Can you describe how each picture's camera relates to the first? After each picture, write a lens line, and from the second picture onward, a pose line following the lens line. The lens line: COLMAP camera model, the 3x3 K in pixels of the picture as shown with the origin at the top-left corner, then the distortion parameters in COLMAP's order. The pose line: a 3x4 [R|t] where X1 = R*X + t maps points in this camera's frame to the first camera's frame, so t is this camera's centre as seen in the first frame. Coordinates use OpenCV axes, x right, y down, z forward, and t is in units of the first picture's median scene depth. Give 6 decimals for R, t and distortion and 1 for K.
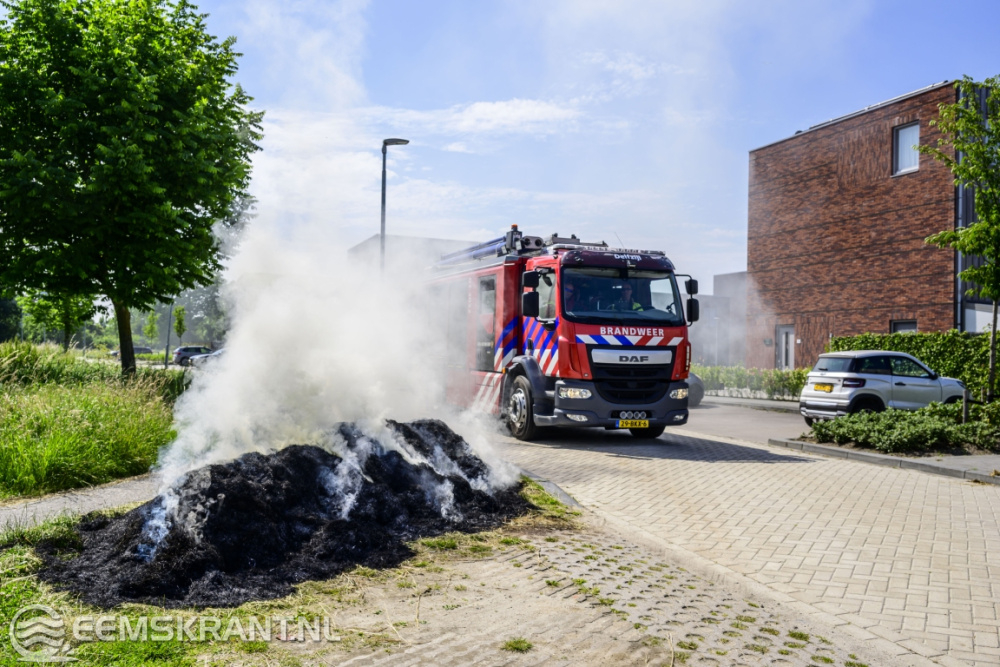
lens RADIAL K [[834.0, 0, 500.0], [0, 834.0, 333.5], [0, 0, 1]] dist [0.009124, 0.005605]
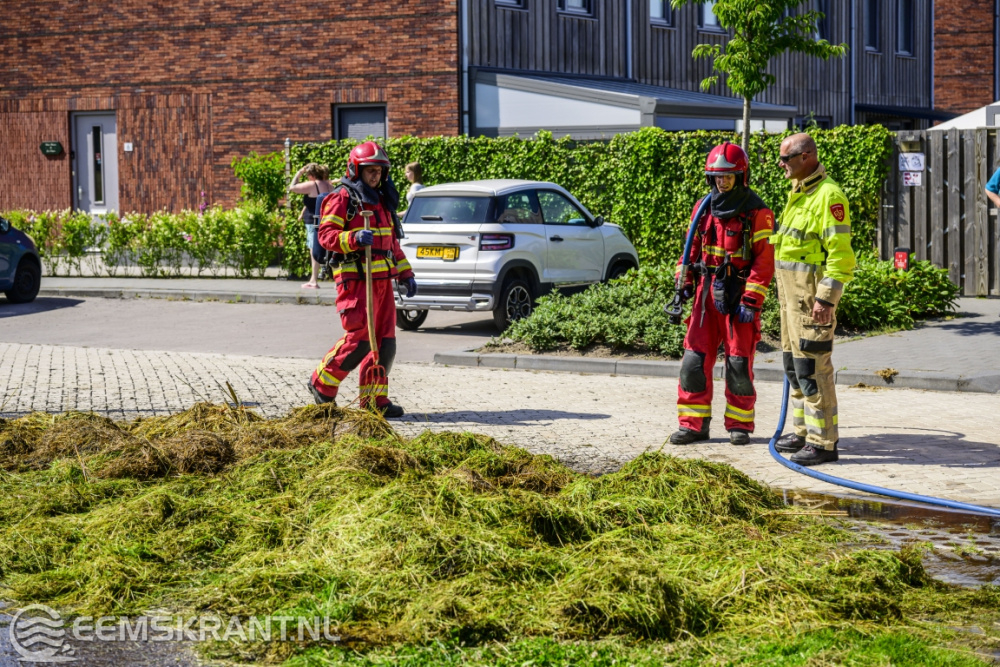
lens RADIAL K [[2038.6, 0, 500.0], [0, 2038.6, 333.5], [0, 0, 1]] dist [0.032194, 0.033659]
pose [[0.791865, -0.080473, 0.605371, -0.227929], [0.012729, 0.993240, 0.115383, -0.020788], [-0.610564, -0.083662, 0.787536, -0.042617]]
